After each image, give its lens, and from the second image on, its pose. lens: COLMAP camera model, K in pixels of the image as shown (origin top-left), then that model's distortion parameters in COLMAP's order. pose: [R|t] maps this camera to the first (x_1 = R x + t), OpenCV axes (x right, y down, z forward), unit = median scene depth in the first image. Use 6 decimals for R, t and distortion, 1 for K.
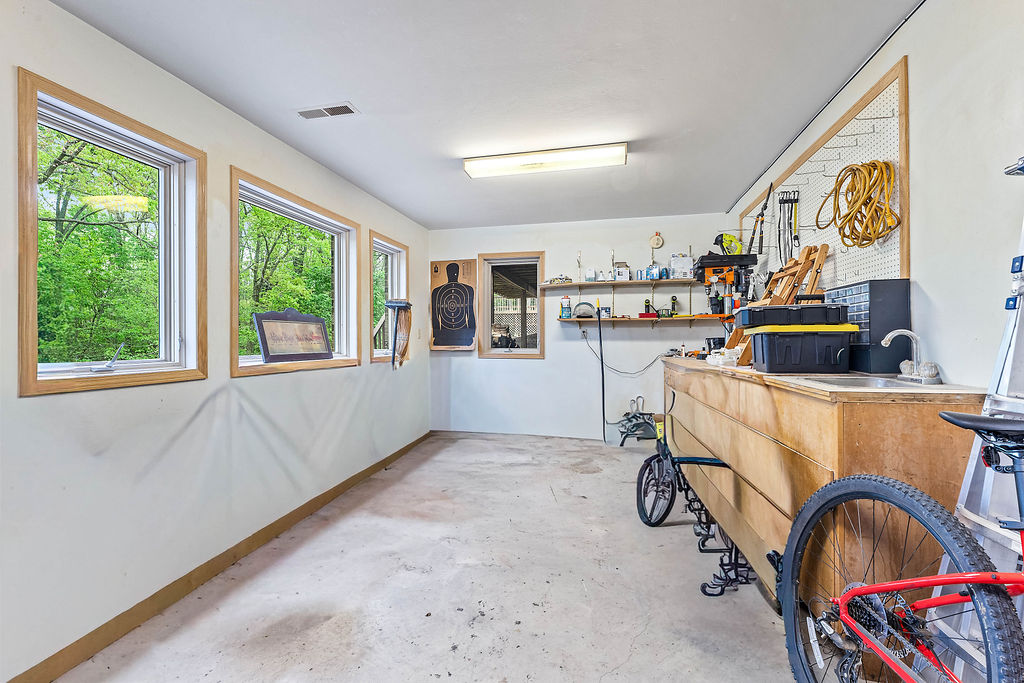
lens RADIAL K [[449.5, 0, 511.6], [0, 449.5, 339.6], [0, 0, 1]] dist [-0.001674, 0.000424]
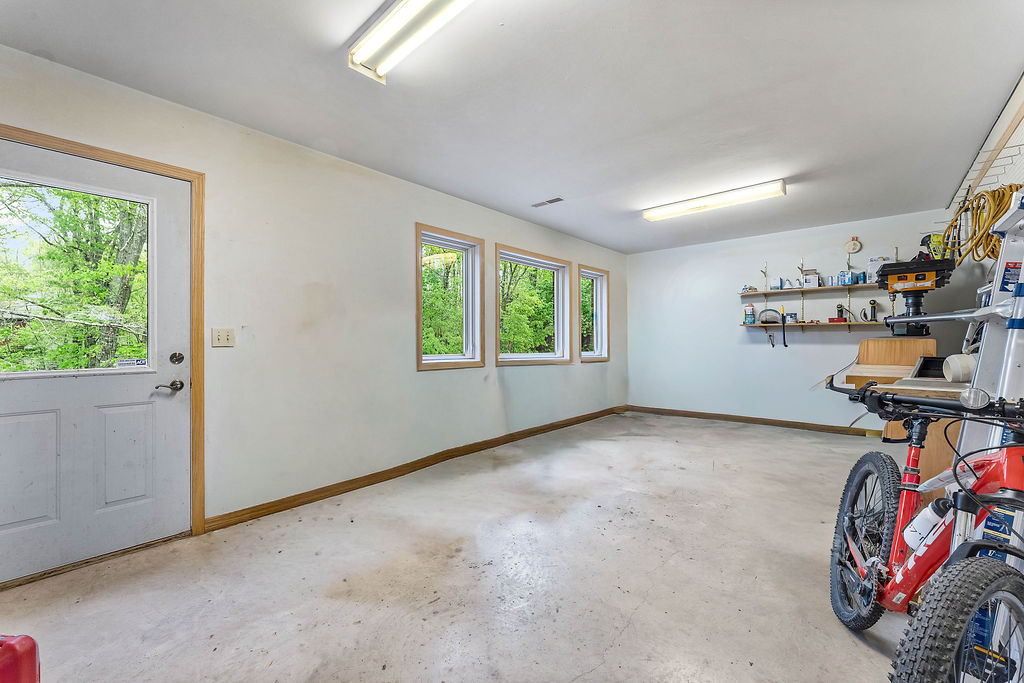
lens RADIAL K [[416.3, 0, 509.3], [0, 416.3, 340.9], [0, 0, 1]] dist [-0.001375, -0.000543]
pose [[0.876868, 0.000111, -0.480731, 0.096714], [0.001064, 0.999997, 0.002171, -0.008637], [0.480730, -0.002415, 0.876865, -0.194597]]
